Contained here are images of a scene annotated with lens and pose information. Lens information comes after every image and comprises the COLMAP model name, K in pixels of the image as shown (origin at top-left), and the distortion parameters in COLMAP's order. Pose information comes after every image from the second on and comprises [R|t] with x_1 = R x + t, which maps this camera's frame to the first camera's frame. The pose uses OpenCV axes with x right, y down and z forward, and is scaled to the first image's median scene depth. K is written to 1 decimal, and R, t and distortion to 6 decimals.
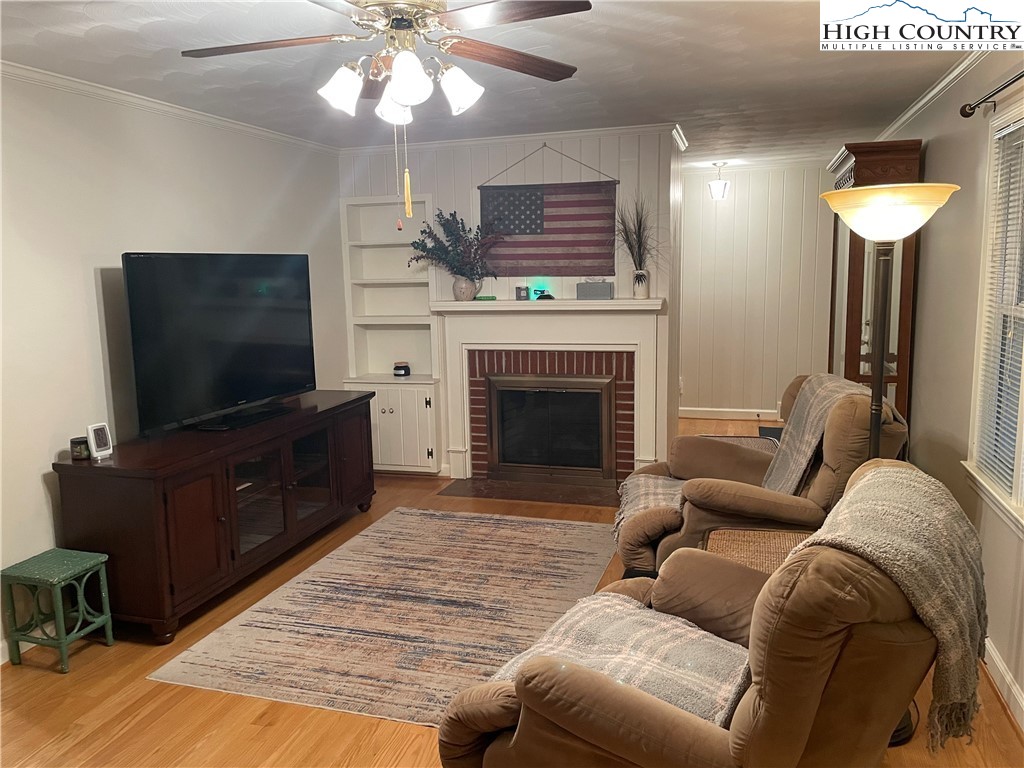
lens RADIAL K [[769.8, 0, 508.9], [0, 769.8, 378.0], [0, 0, 1]] dist [0.081071, -0.072205]
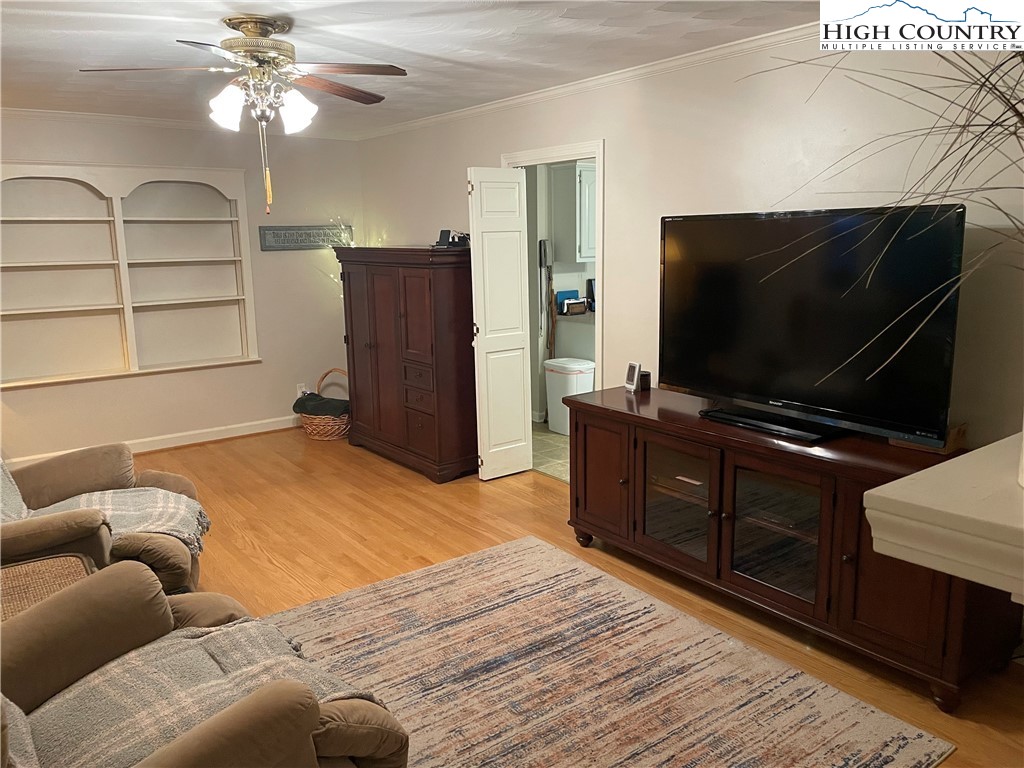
lens RADIAL K [[769.8, 0, 513.6], [0, 769.8, 375.4], [0, 0, 1]] dist [0.081071, -0.072205]
pose [[-0.580529, 0.177567, -0.794642, 0.438915], [-0.090176, 0.955907, 0.279481, -0.196692], [0.809231, 0.233905, -0.538920, 1.246935]]
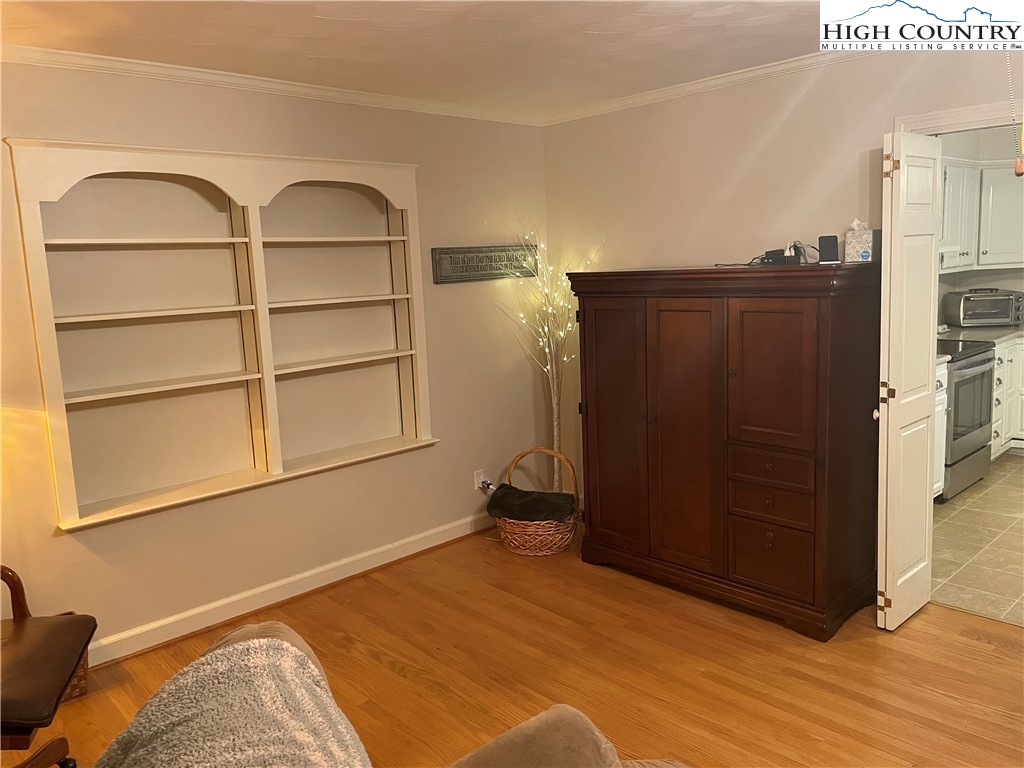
lens RADIAL K [[769.8, 0, 512.8], [0, 769.8, 383.5], [0, 0, 1]] dist [0.081071, -0.072205]
pose [[-0.492094, 0.177706, -0.852211, 0.328581], [-0.071879, 0.967306, 0.243212, -0.089846], [0.867570, 0.180939, -0.463232, 0.563456]]
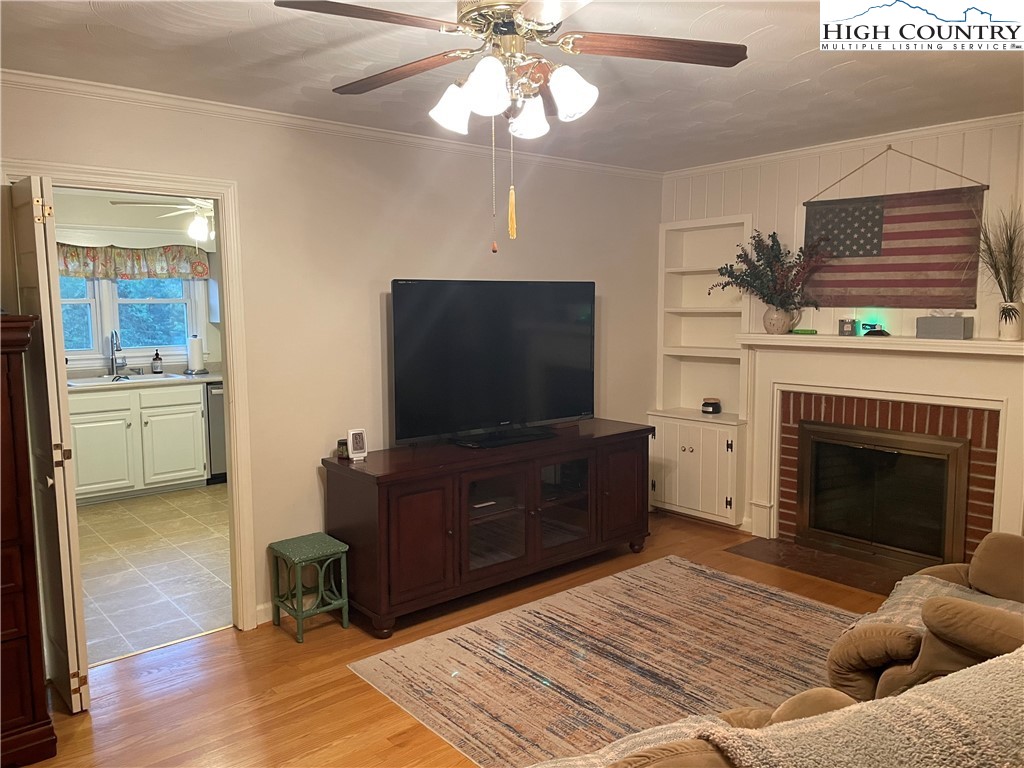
lens RADIAL K [[769.8, 0, 514.5], [0, 769.8, 382.8], [0, 0, 1]] dist [0.081071, -0.072205]
pose [[0.845938, 0.074076, -0.528112, 0.213189], [-0.090010, 0.995931, -0.004484, -0.019802], [0.525630, 0.051328, 0.849163, 0.137549]]
